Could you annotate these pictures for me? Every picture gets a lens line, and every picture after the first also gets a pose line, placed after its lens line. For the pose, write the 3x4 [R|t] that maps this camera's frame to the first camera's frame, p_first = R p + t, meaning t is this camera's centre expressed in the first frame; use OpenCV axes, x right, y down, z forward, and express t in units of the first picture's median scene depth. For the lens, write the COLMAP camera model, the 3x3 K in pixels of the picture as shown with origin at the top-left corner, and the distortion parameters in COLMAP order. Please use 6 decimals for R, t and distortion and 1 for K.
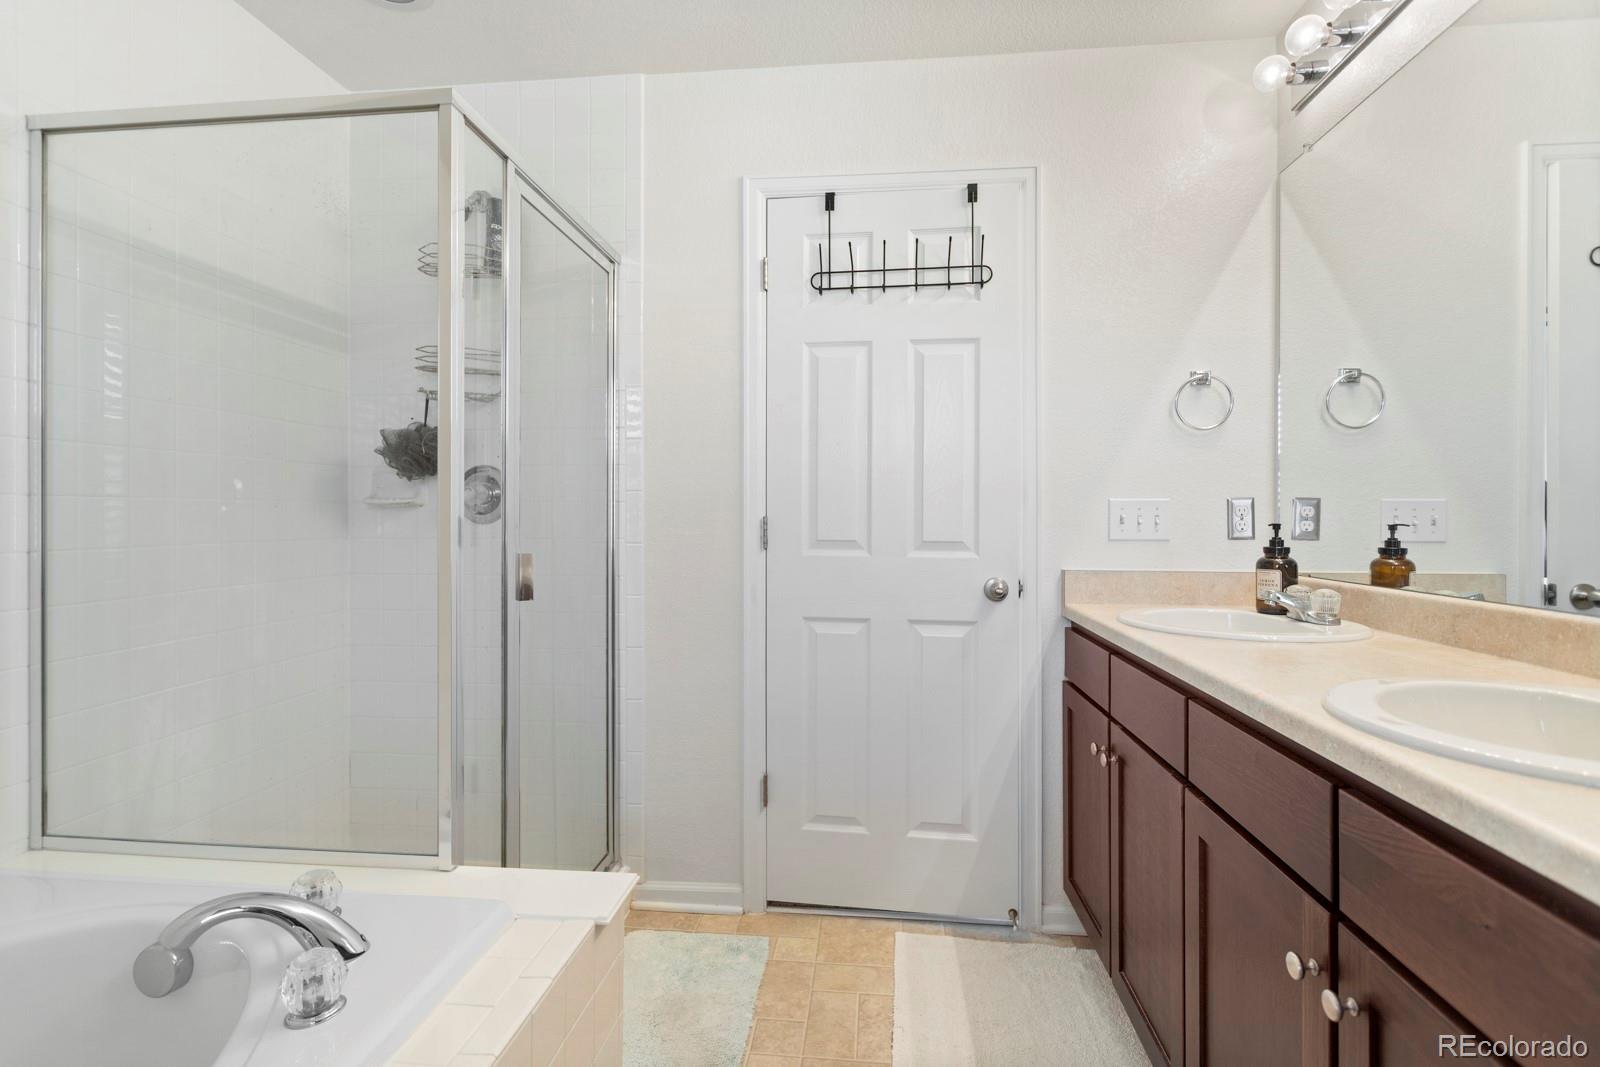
lens RADIAL K [[762.7, 0, 798.0], [0, 762.7, 516.3], [0, 0, 1]] dist [-0.009173, 0.002069]
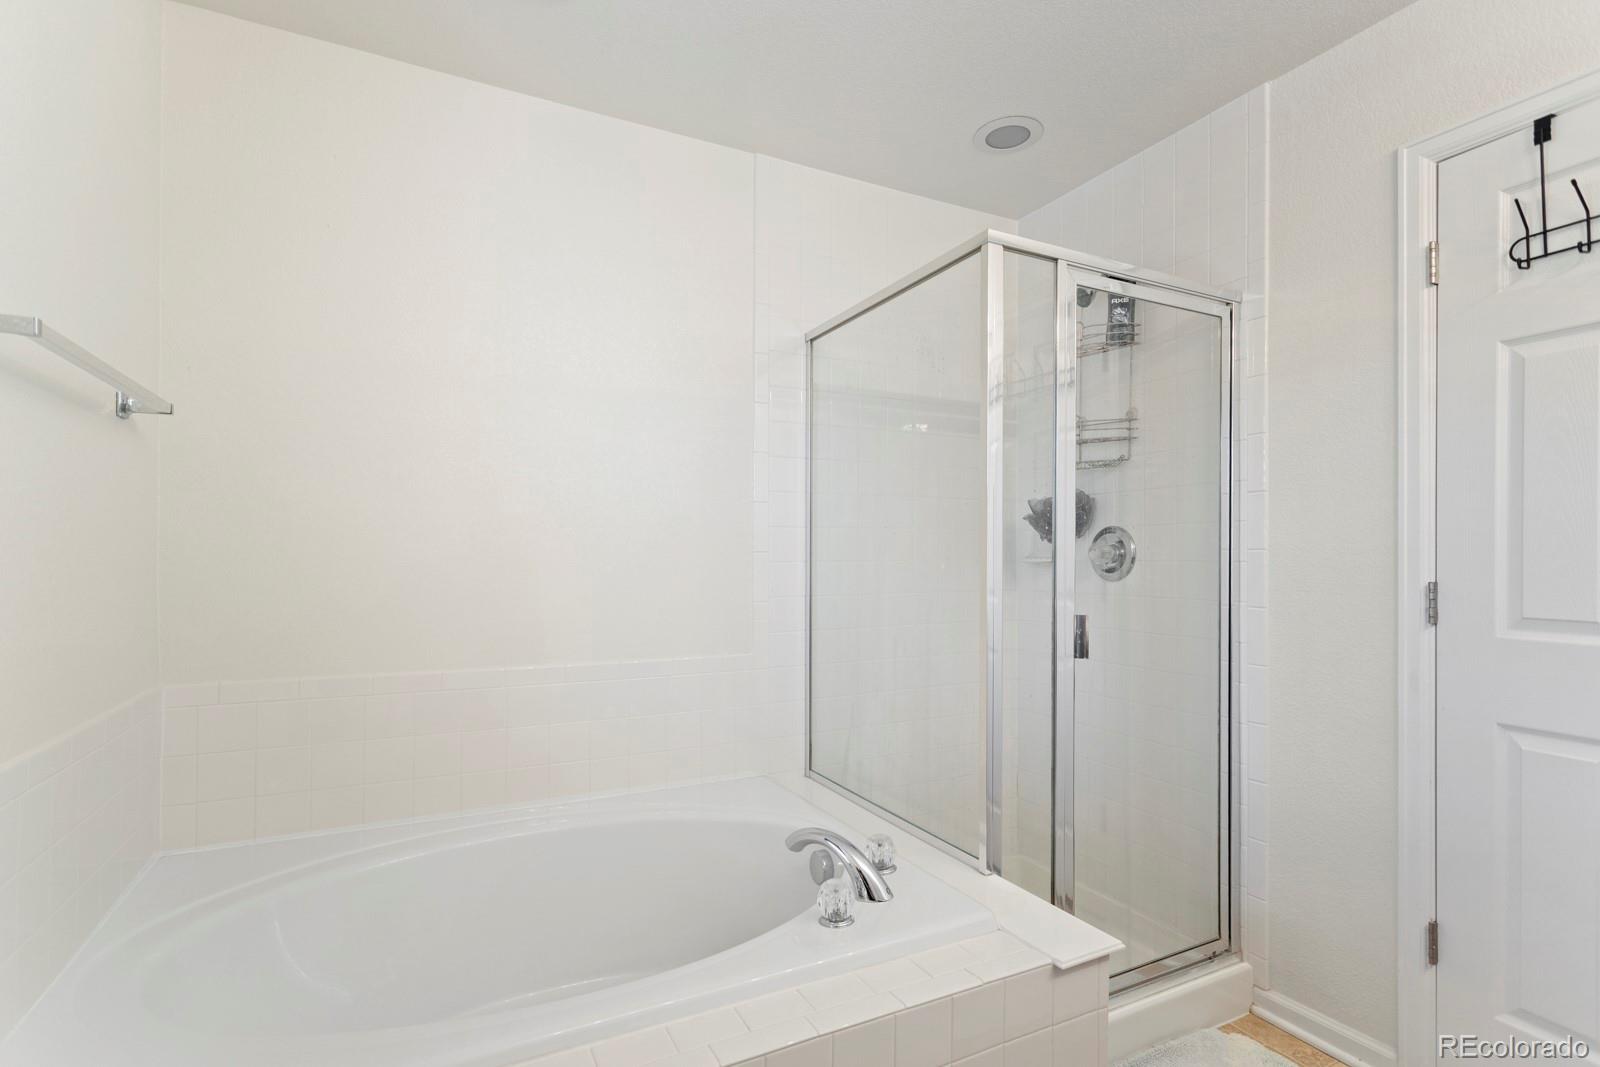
lens RADIAL K [[762.7, 0, 790.5], [0, 762.7, 549.9], [0, 0, 1]] dist [-0.009173, 0.002069]
pose [[0.533696, -0.008992, -0.845629, 0.255845], [0.002460, 0.999956, -0.009080, -0.026522], [0.845673, 0.002765, 0.533695, 0.054100]]
